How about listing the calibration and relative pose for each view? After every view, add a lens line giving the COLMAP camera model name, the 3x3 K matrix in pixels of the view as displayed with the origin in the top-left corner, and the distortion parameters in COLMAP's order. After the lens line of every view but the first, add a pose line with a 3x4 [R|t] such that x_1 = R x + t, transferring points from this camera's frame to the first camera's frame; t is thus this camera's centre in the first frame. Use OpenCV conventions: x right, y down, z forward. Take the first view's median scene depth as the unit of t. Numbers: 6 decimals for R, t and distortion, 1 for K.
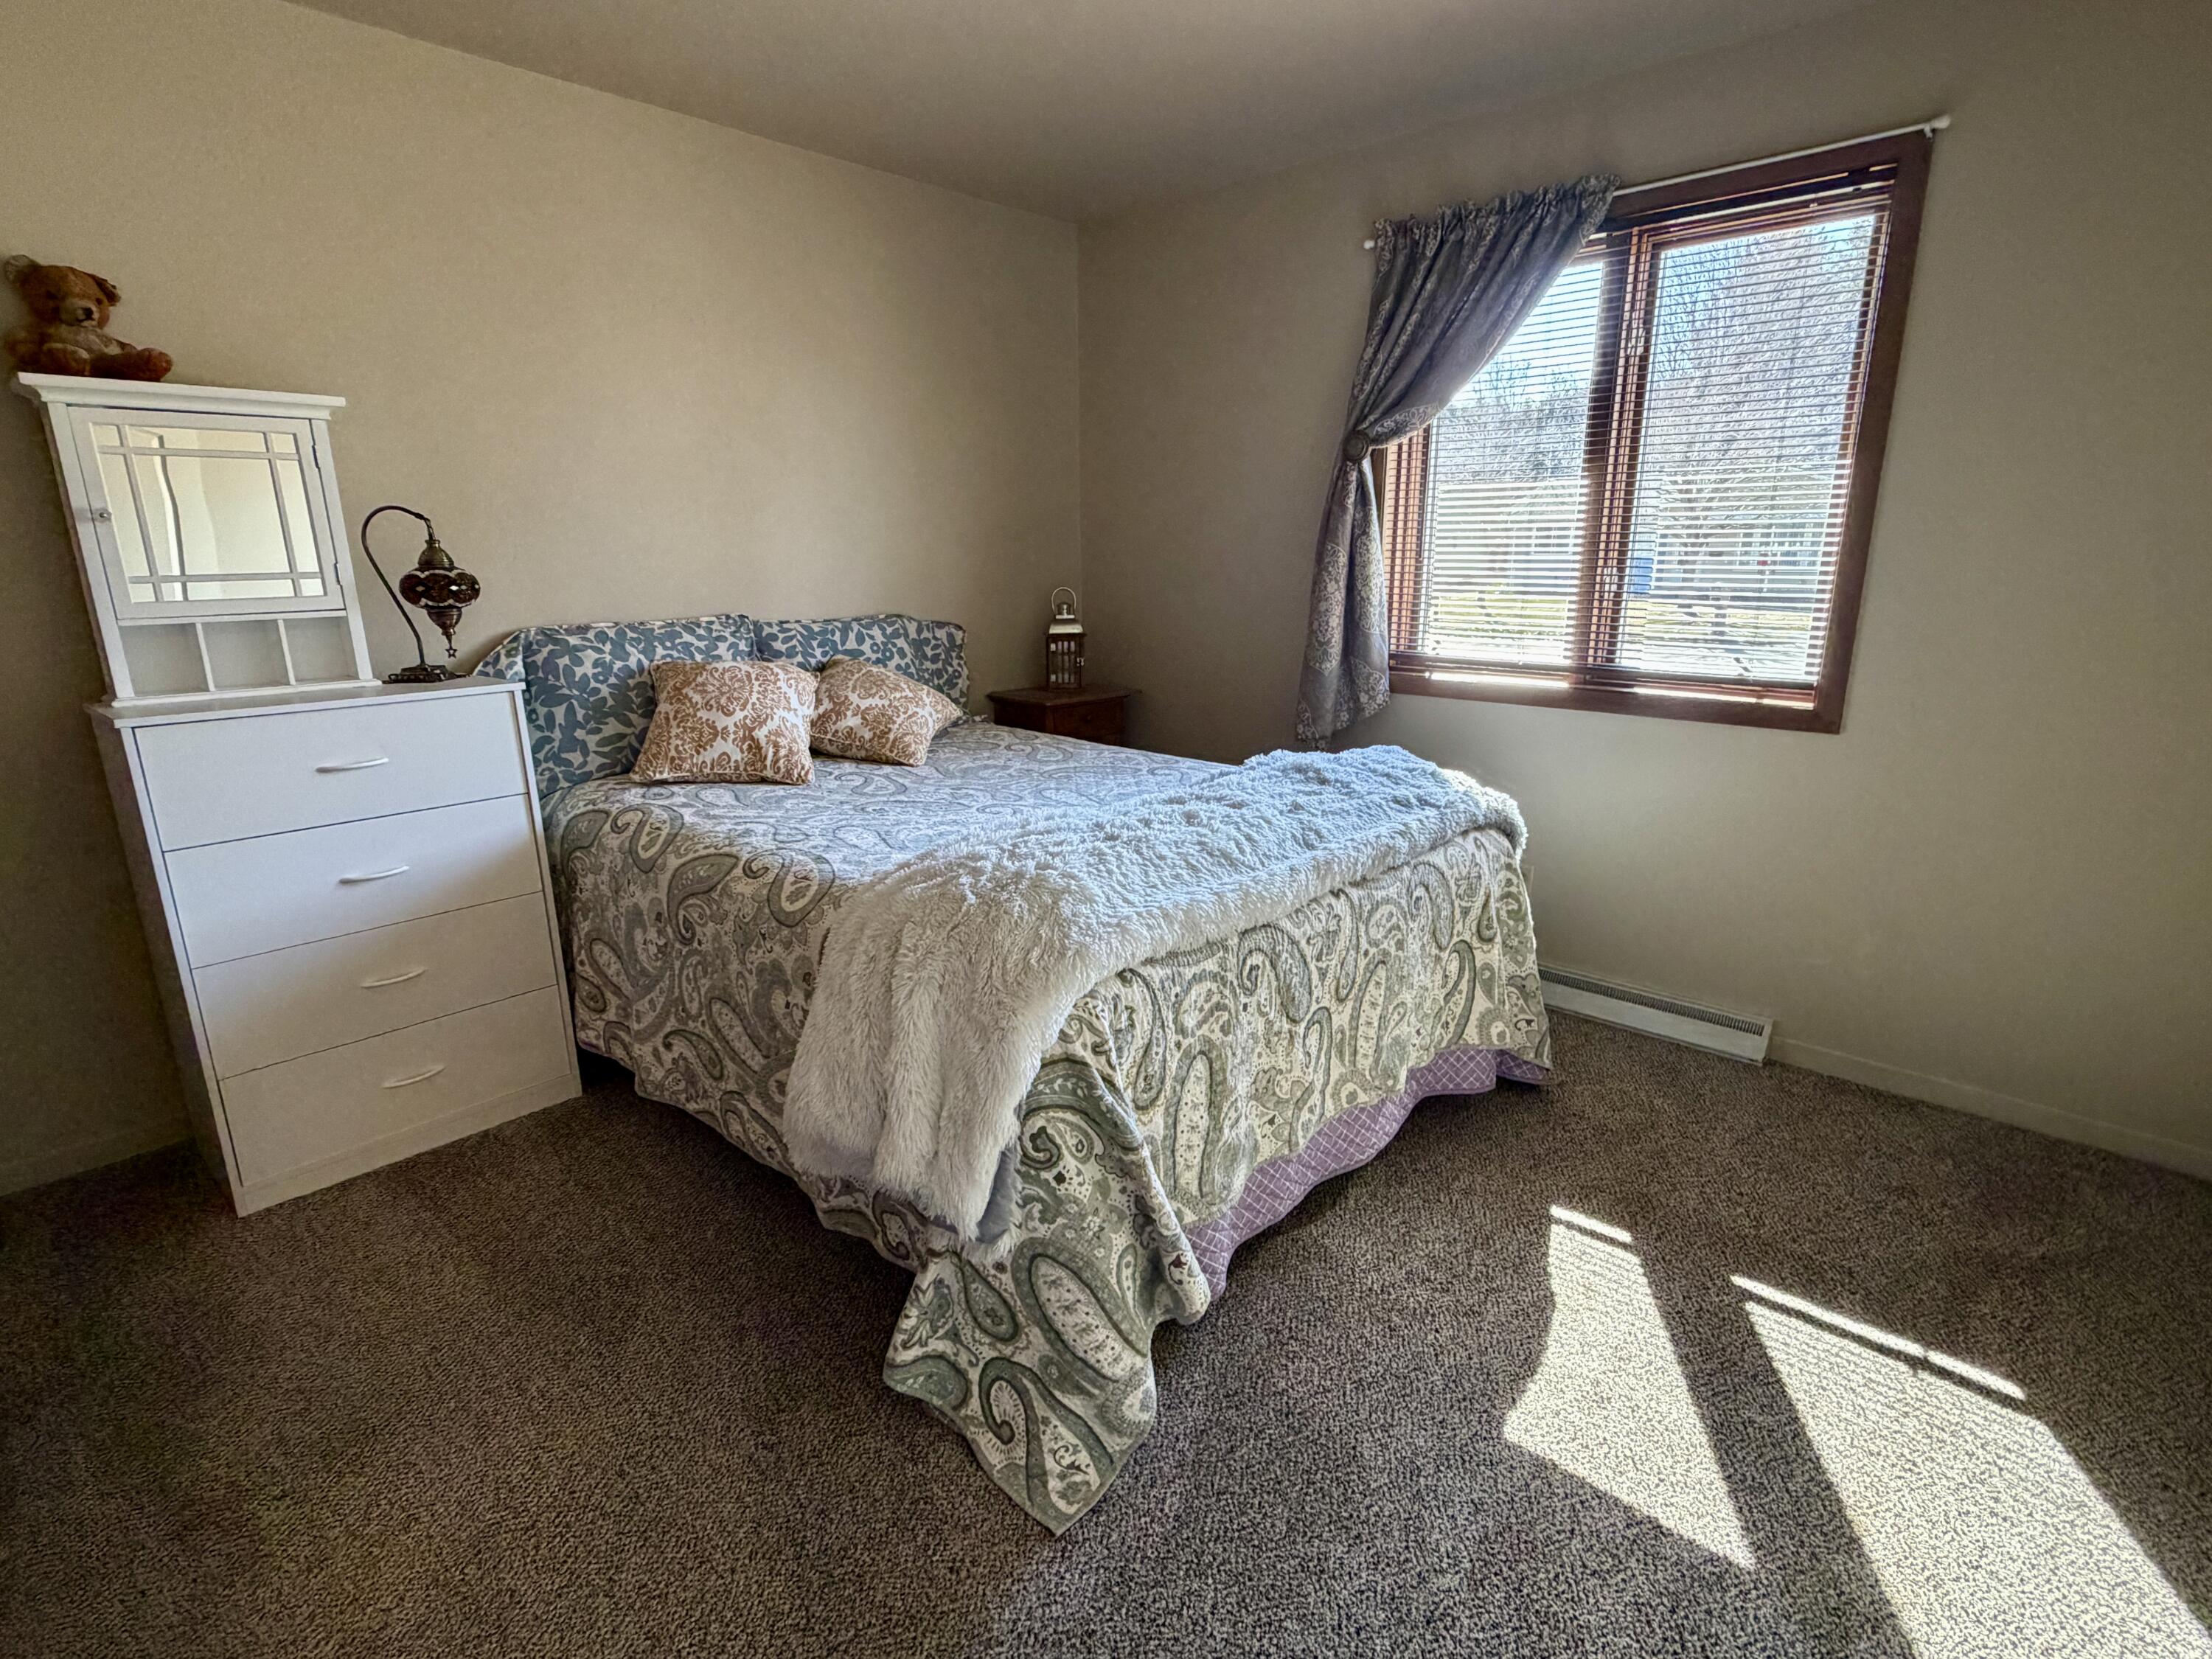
lens RADIAL K [[1101.3, 0, 1101.7], [0, 1101.3, 830.9], [0, 0, 1]] dist [0.002802, 0.000703]
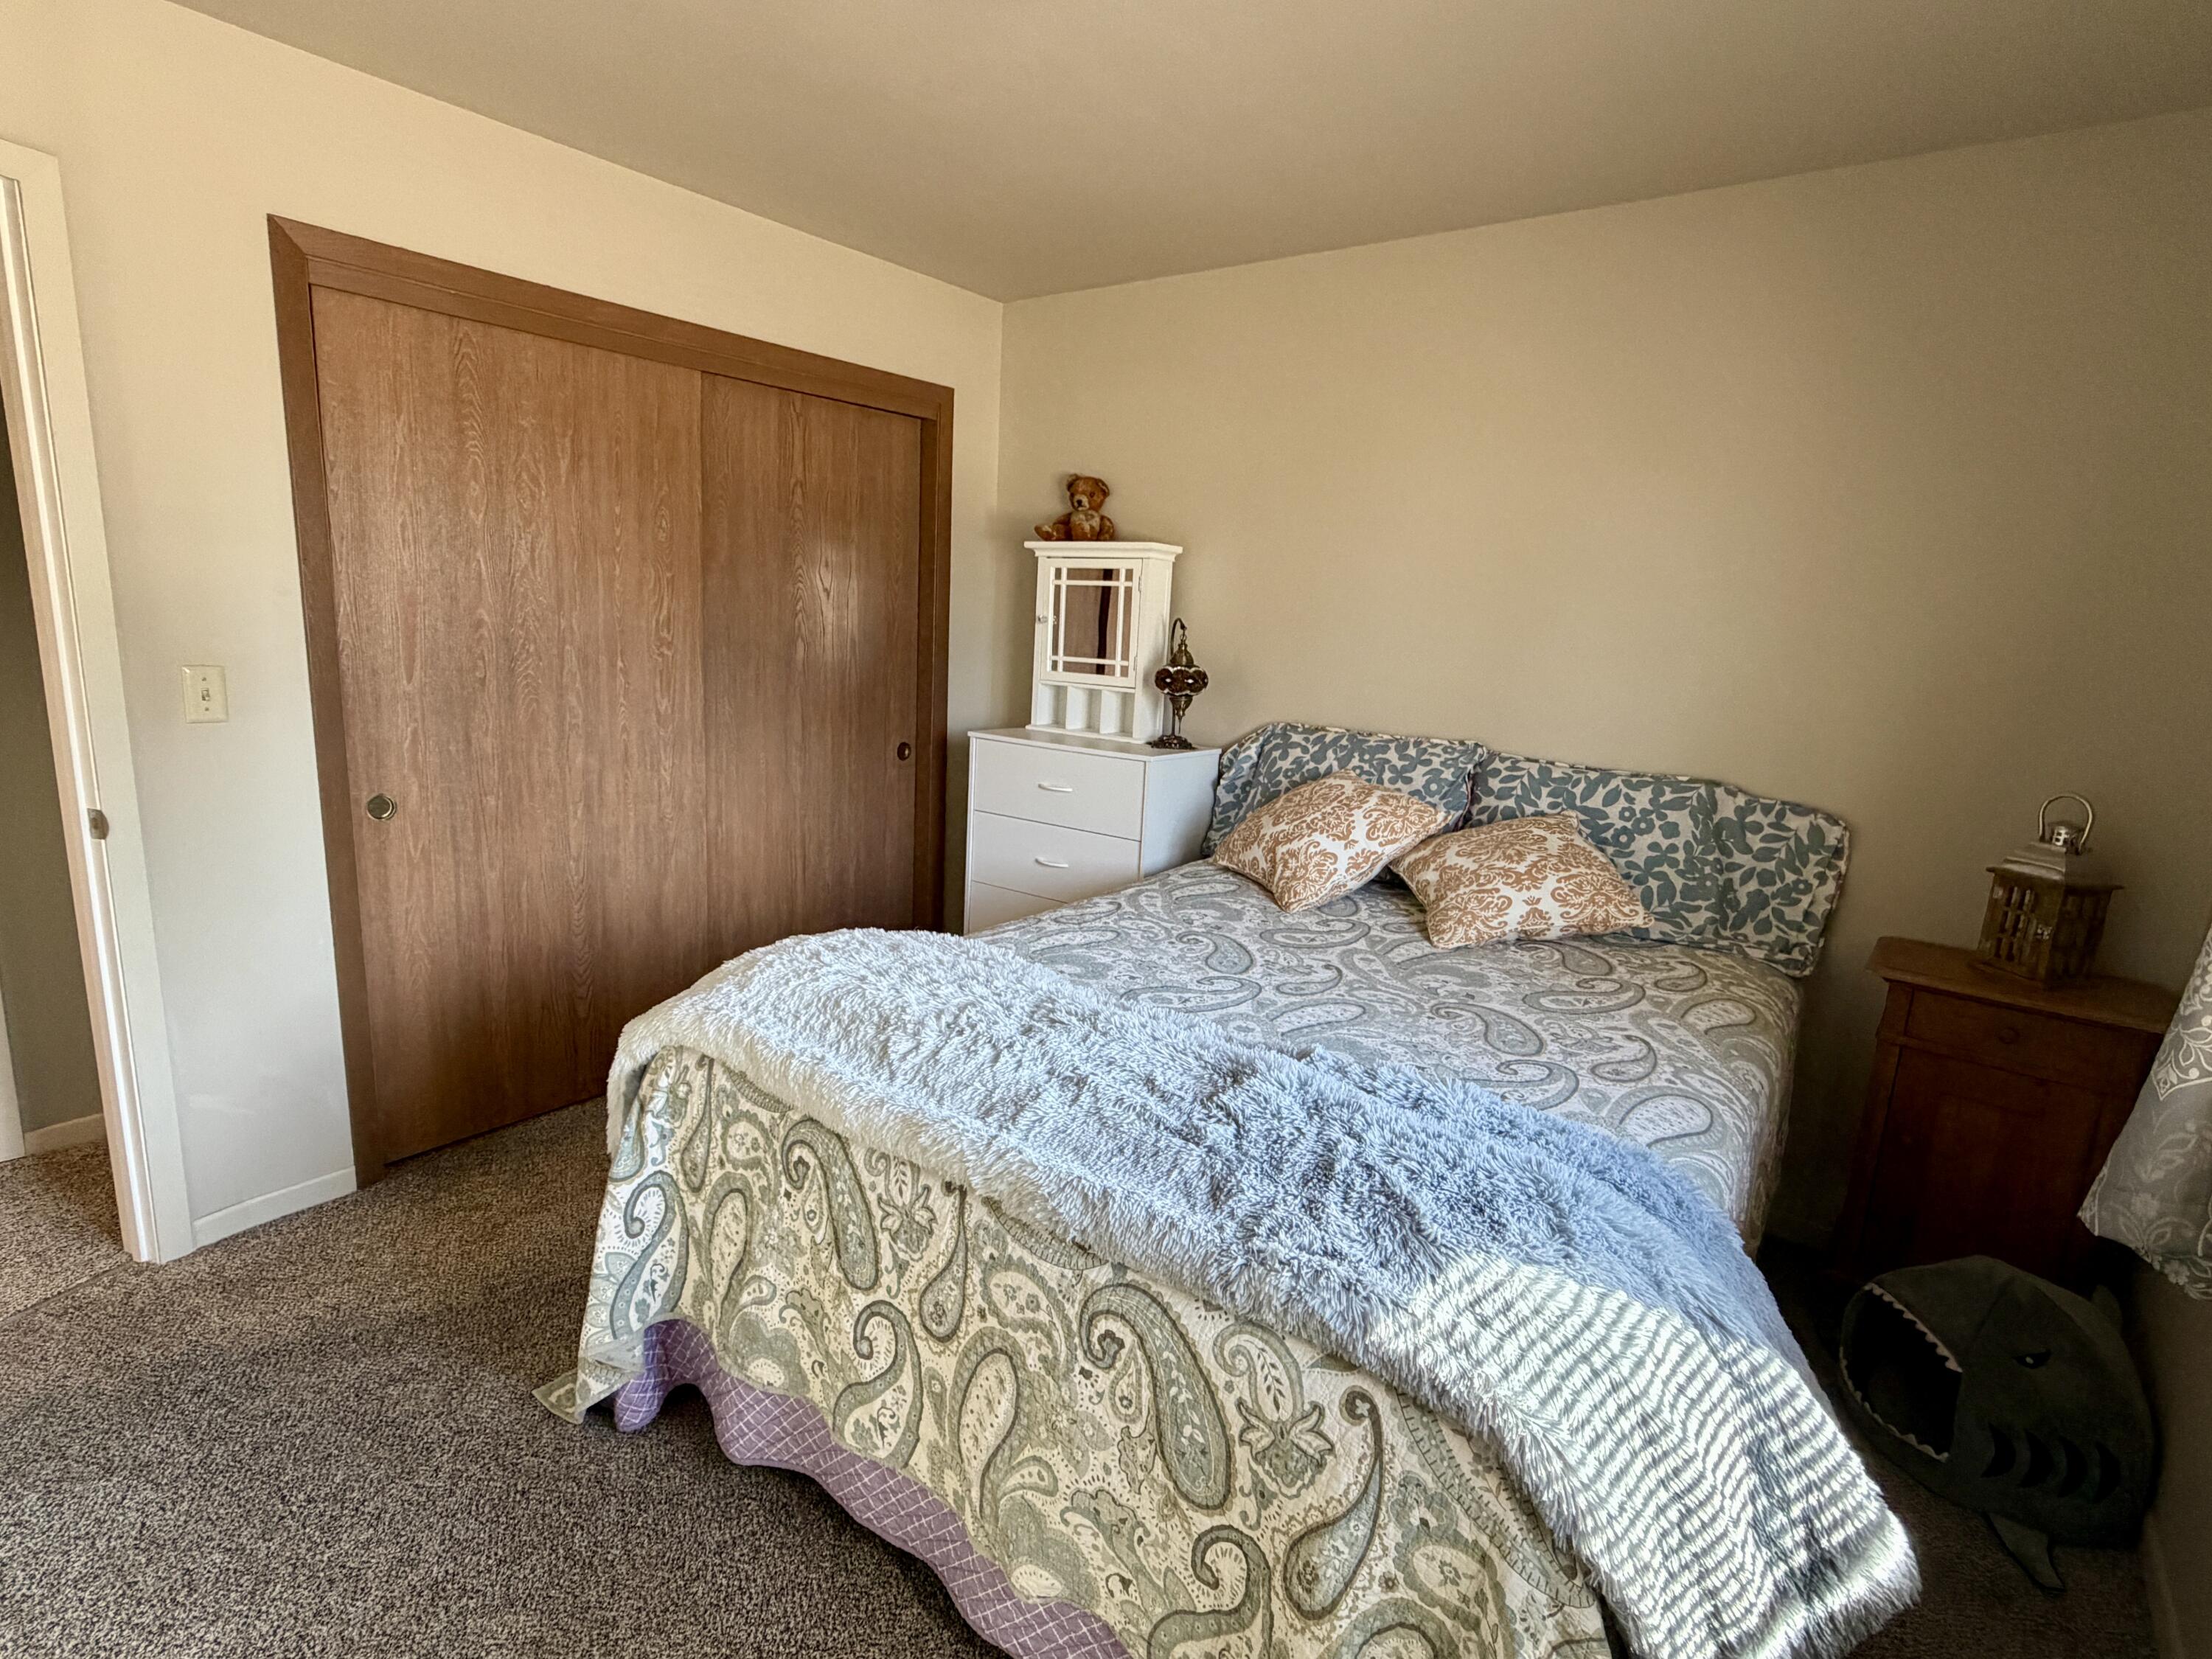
lens RADIAL K [[1101.3, 0, 1093.0], [0, 1101.3, 835.9], [0, 0, 1]] dist [0.002802, 0.000703]
pose [[0.108936, 0.216775, -0.970124, 0.720681], [-0.297467, 0.938320, 0.176266, -0.256001], [0.948497, 0.269379, 0.166700, 0.765165]]
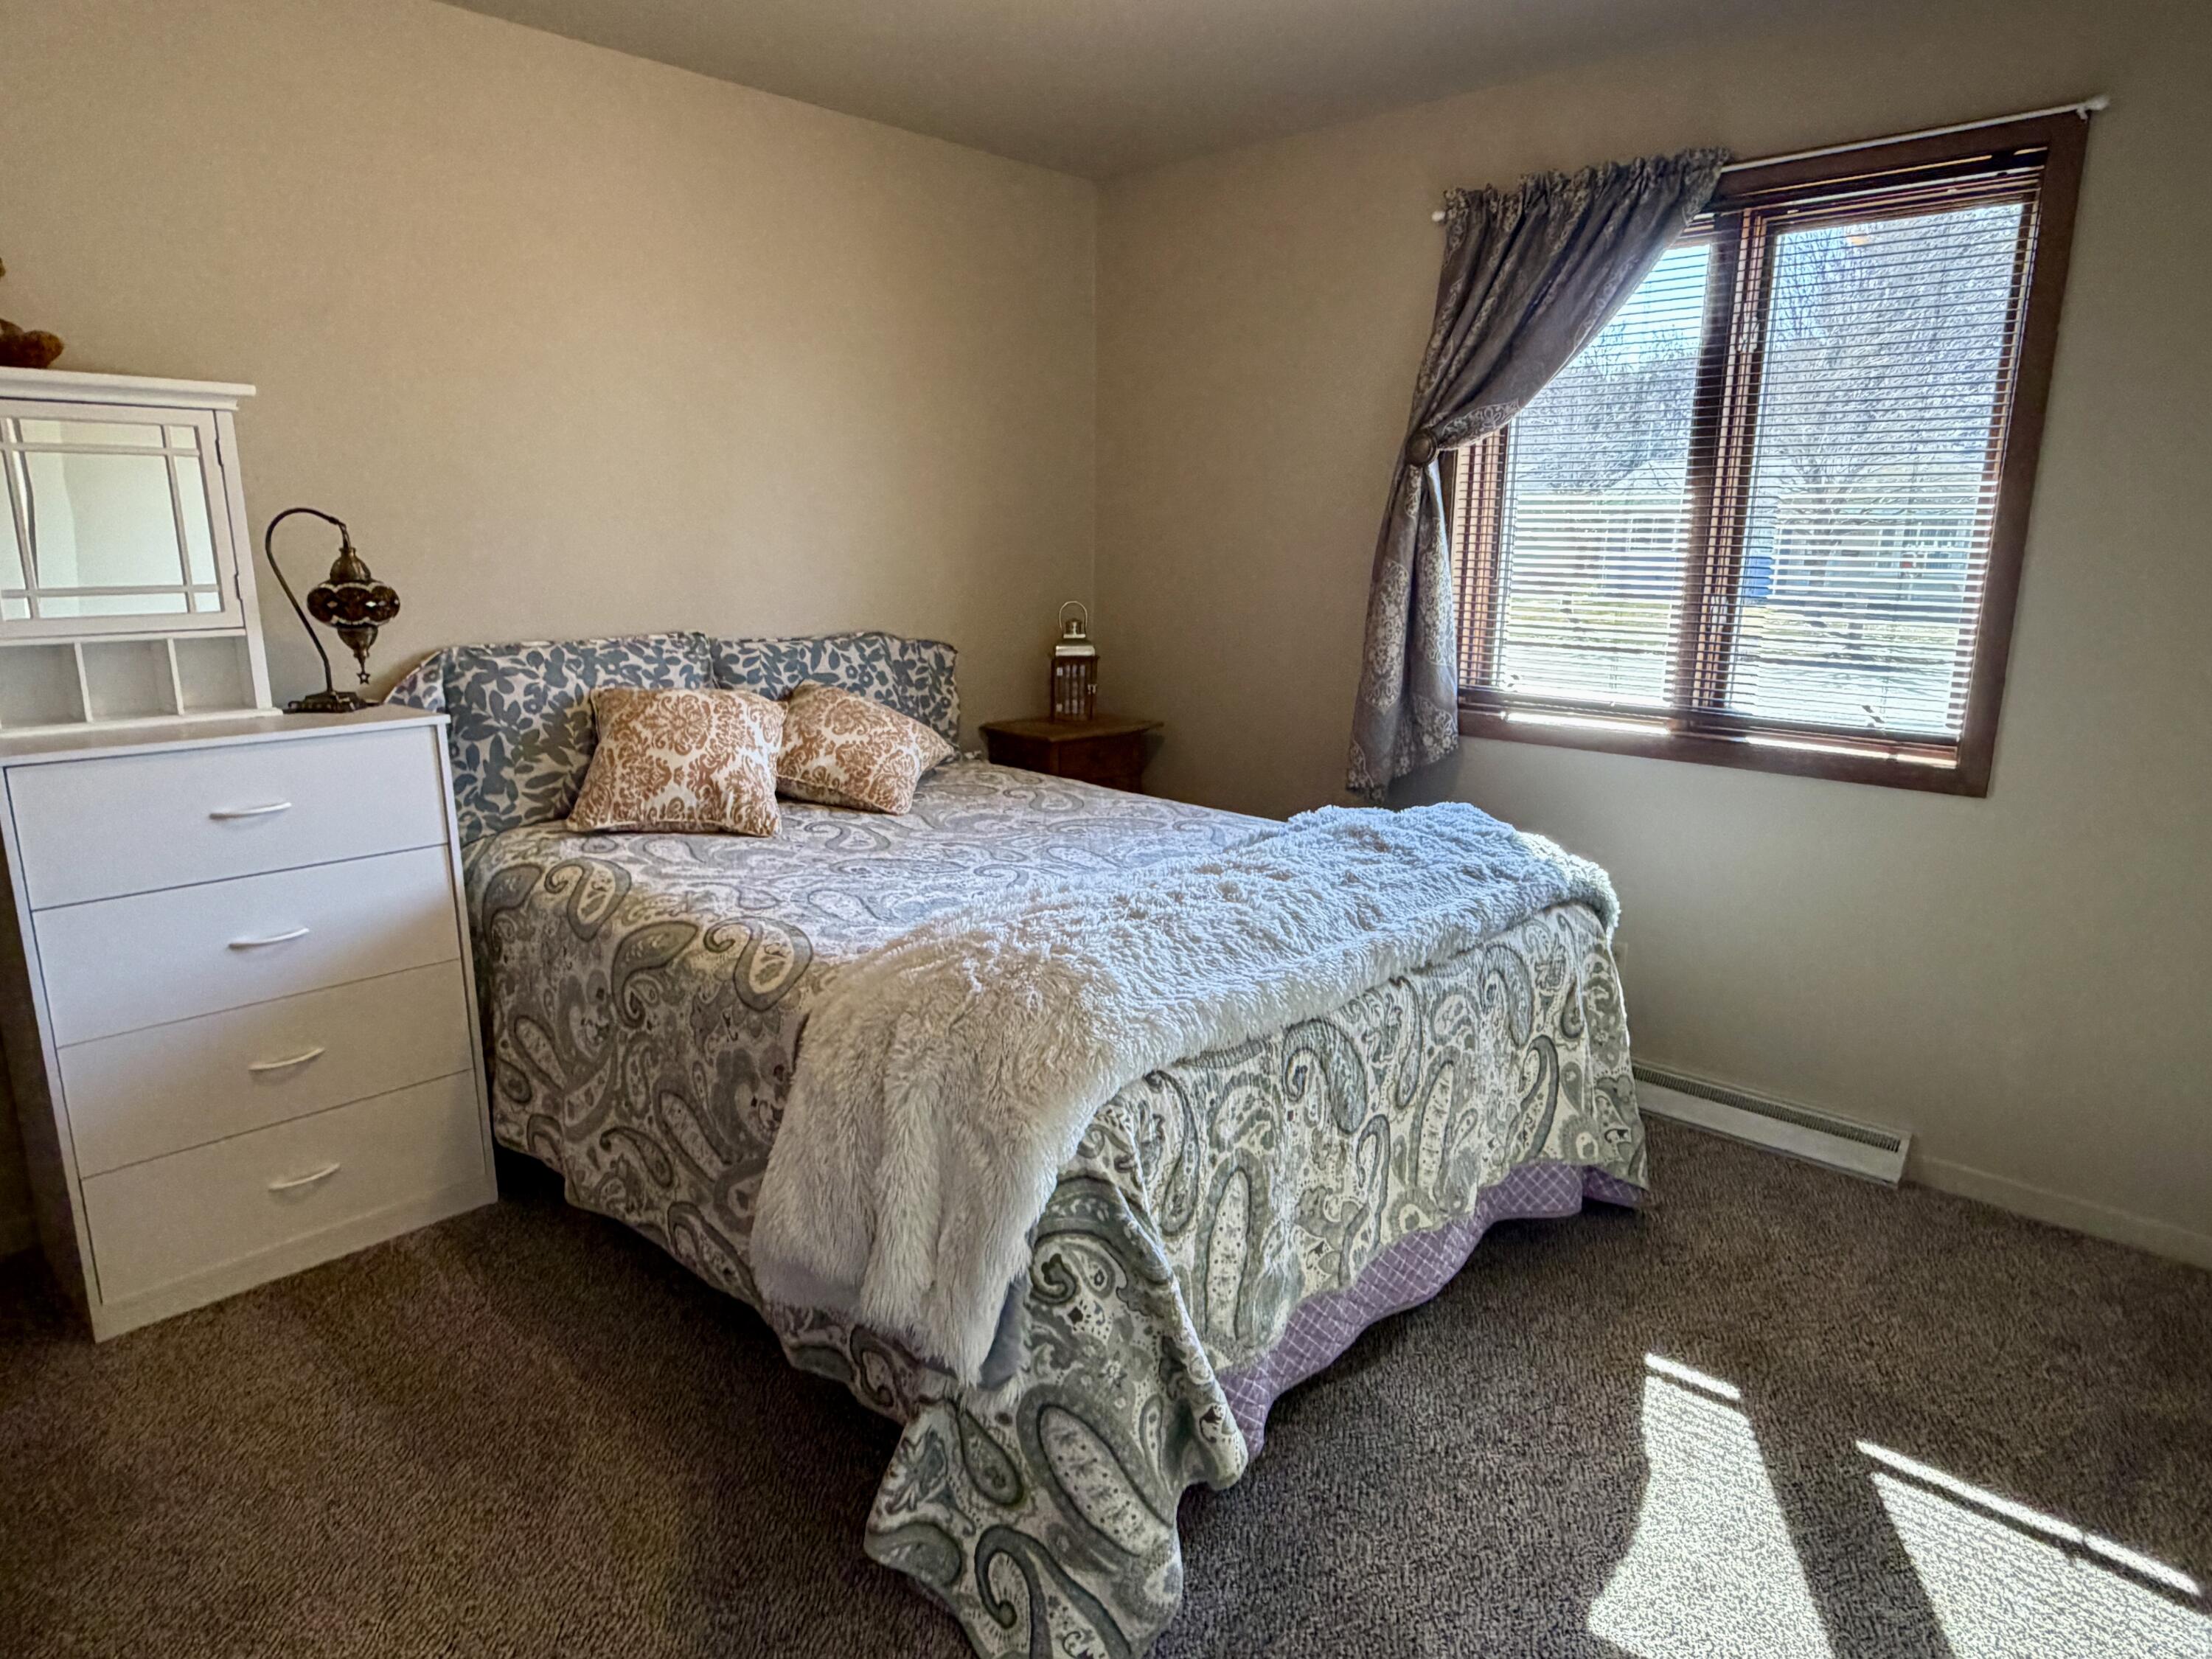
lens RADIAL K [[1342.4, 0, 1101.9], [0, 1342.4, 829.9], [0, 0, 1]] dist [0.001493, 0.002225]
pose [[0.999872, 0.015946, -0.000893, -0.014712], [-0.015967, 0.999320, -0.033229, -0.019437], [0.000362, 0.033239, 0.999447, -0.041191]]
